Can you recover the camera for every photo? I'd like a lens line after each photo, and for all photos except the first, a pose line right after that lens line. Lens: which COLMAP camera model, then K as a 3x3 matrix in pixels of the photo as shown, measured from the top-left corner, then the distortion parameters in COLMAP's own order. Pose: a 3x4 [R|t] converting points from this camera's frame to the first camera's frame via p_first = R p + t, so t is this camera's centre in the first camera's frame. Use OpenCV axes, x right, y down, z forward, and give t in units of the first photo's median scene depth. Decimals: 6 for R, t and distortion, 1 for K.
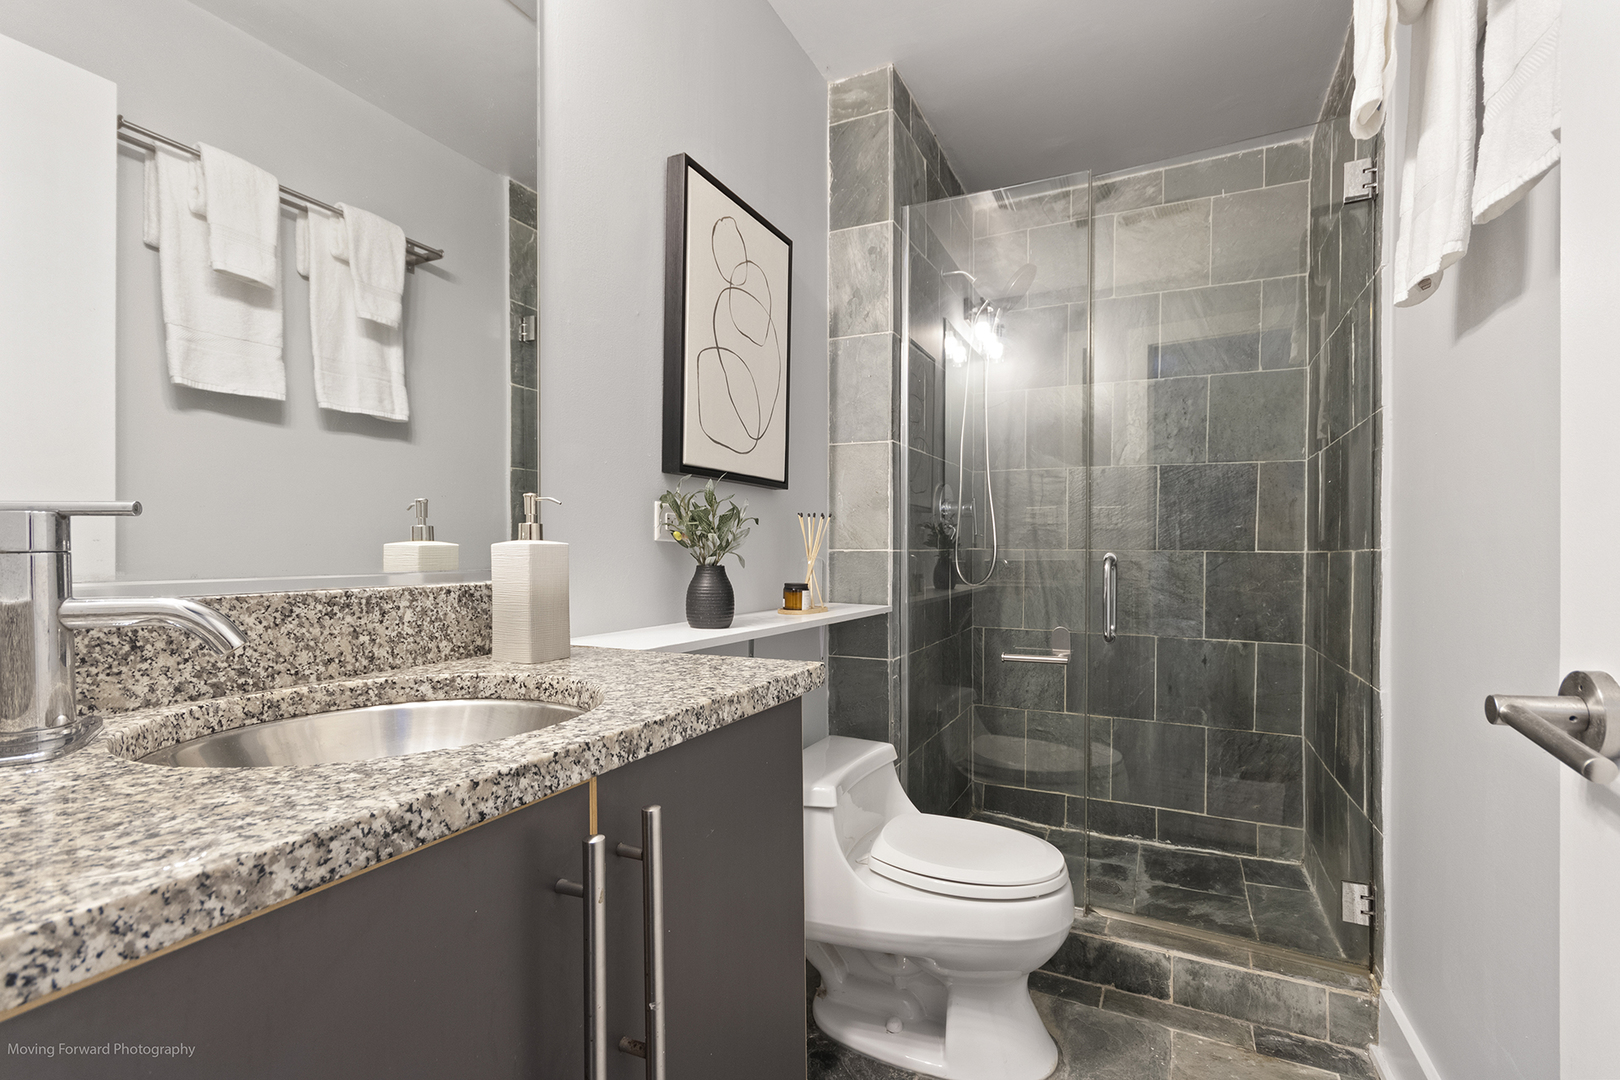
lens RADIAL K [[748.4, 0, 821.0], [0, 748.4, 562.8], [0, 0, 1]] dist [0.016182, -0.004457]
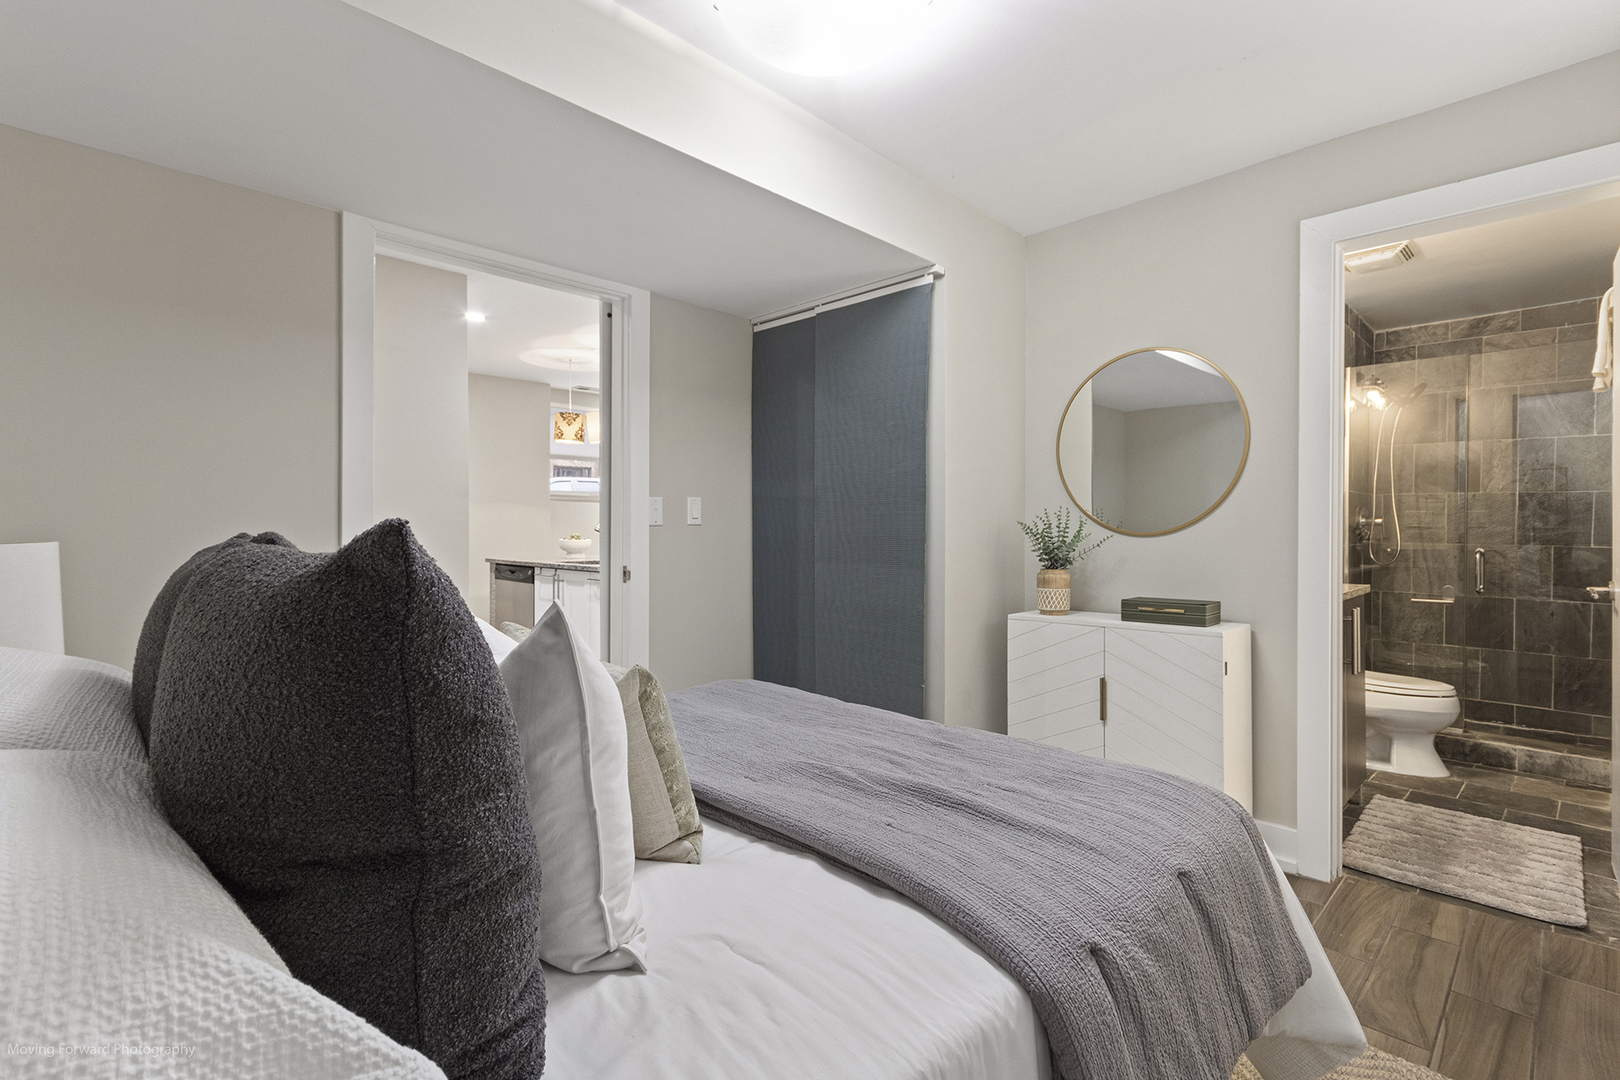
lens RADIAL K [[748.4, 0, 821.5], [0, 748.4, 539.2], [0, 0, 1]] dist [0.016182, -0.004457]
pose [[0.940646, 0.003642, -0.339369, -0.728594], [-0.004718, 0.999986, -0.002348, -0.033382], [0.339356, 0.003810, 0.940650, -1.865787]]
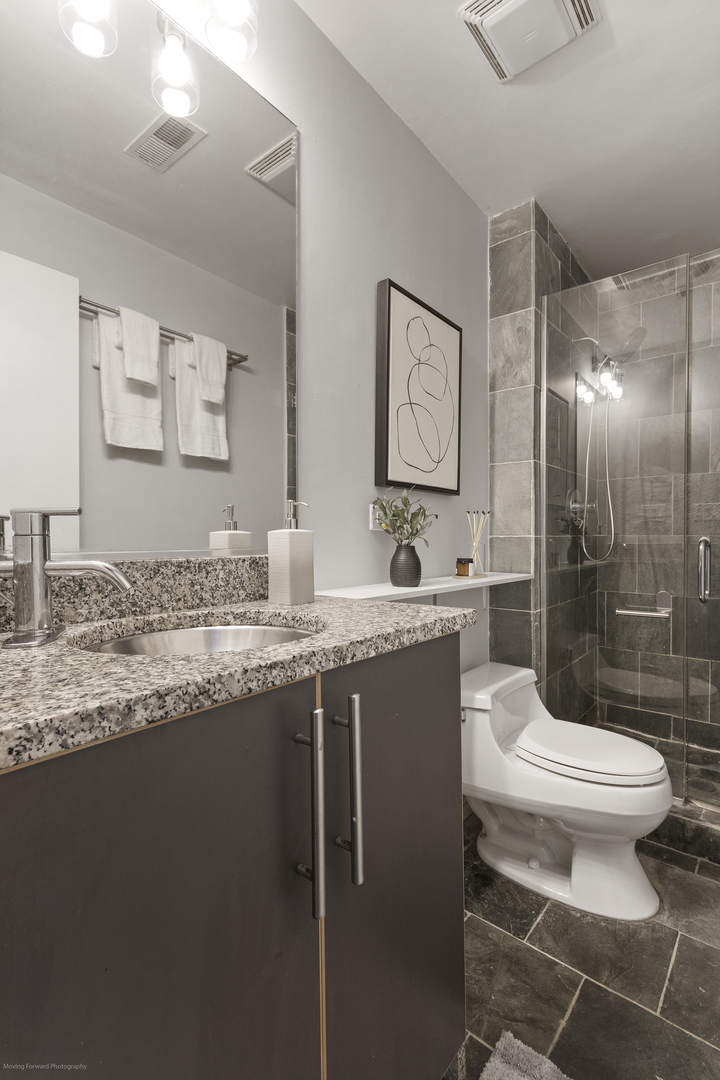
lens RADIAL K [[498.9, 0, 378.6], [0, 498.9, 548.6], [0, 0, 1]] dist [0.016182, -0.004457]
pose [[0.975138, -0.001222, -0.221596, 0.020288], [0.001987, 0.999993, 0.003228, 0.004717], [0.221591, -0.003588, 0.975133, -0.006318]]
